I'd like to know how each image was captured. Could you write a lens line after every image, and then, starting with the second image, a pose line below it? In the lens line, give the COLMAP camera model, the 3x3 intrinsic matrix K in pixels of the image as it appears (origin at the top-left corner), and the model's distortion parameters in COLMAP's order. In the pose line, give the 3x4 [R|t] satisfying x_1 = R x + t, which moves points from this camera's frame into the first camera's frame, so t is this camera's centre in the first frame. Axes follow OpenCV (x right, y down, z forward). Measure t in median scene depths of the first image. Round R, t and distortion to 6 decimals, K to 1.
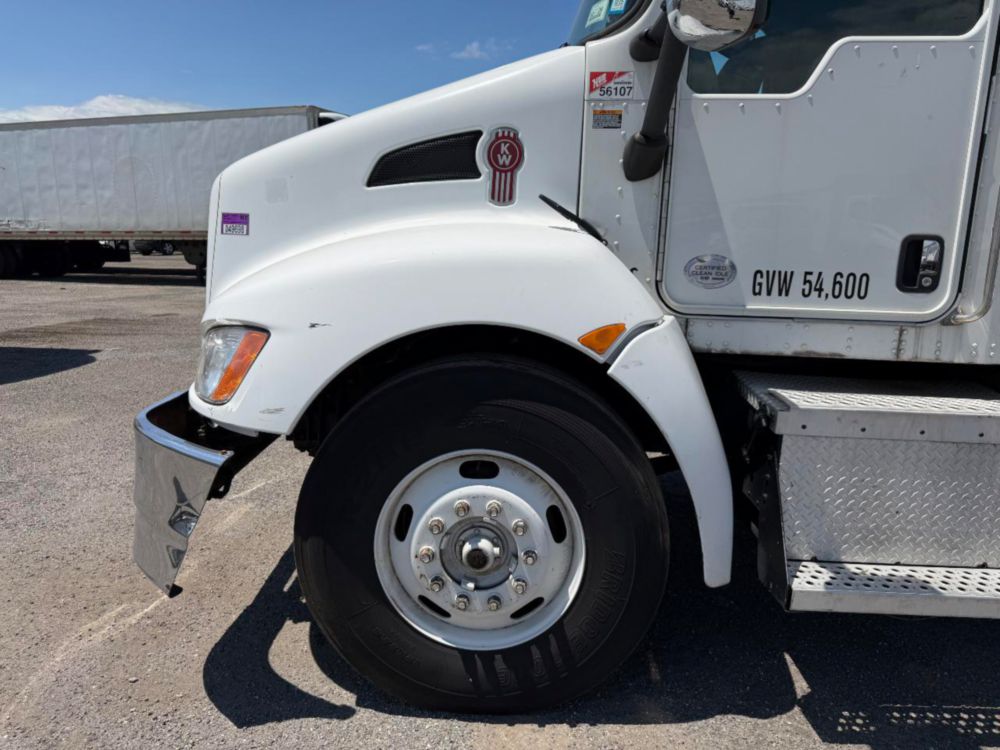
lens RADIAL K [[706.1, 0, 507.4], [0, 706.1, 375.7], [0, 0, 1]] dist [0.053728, -0.061050]
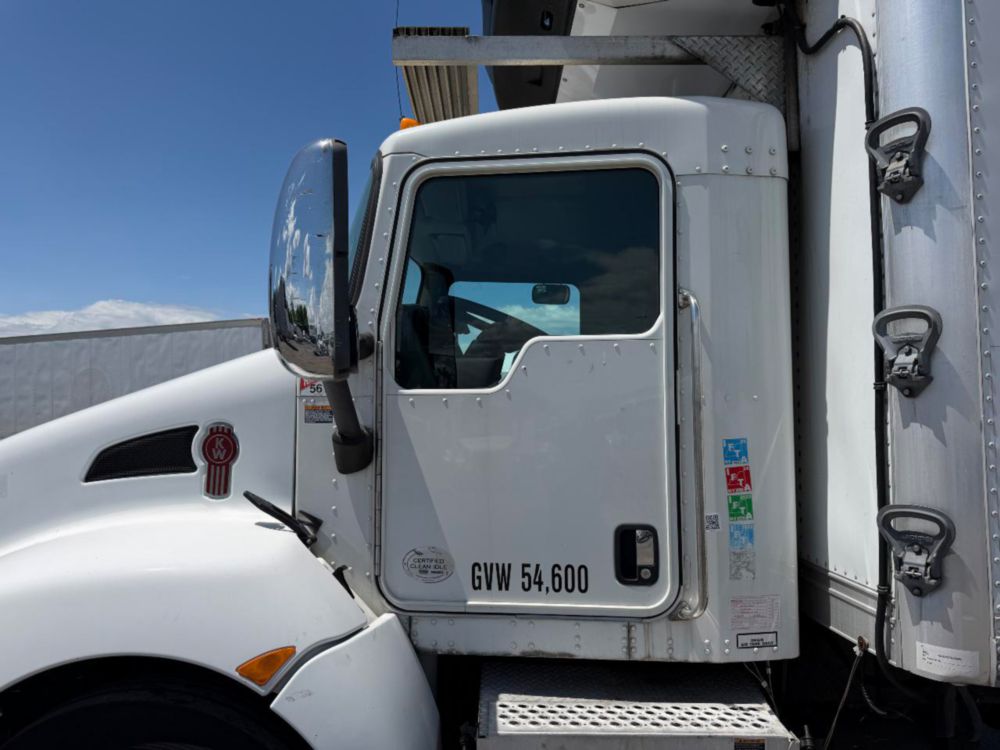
lens RADIAL K [[706.1, 0, 498.4], [0, 706.1, 369.3], [0, 0, 1]] dist [0.053728, -0.061050]
pose [[0.999492, -0.027727, 0.015693, 0.375749], [0.030865, 0.964808, -0.261138, -0.150062], [-0.007901, 0.261490, 0.965174, 0.014377]]
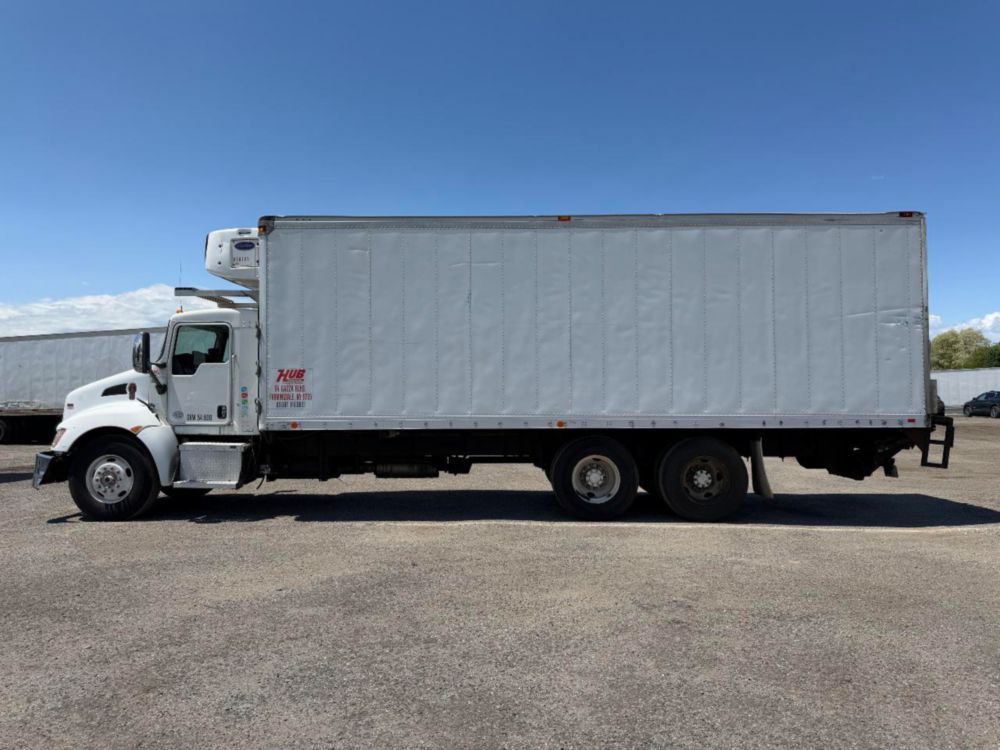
lens RADIAL K [[706.1, 0, 498.3], [0, 706.1, 370.2], [0, 0, 1]] dist [0.053728, -0.061050]
pose [[0.999709, -0.022063, -0.009800, 2.265303], [0.019091, 0.970974, -0.238421, 0.649285], [0.014776, 0.238164, 0.971112, -3.188371]]
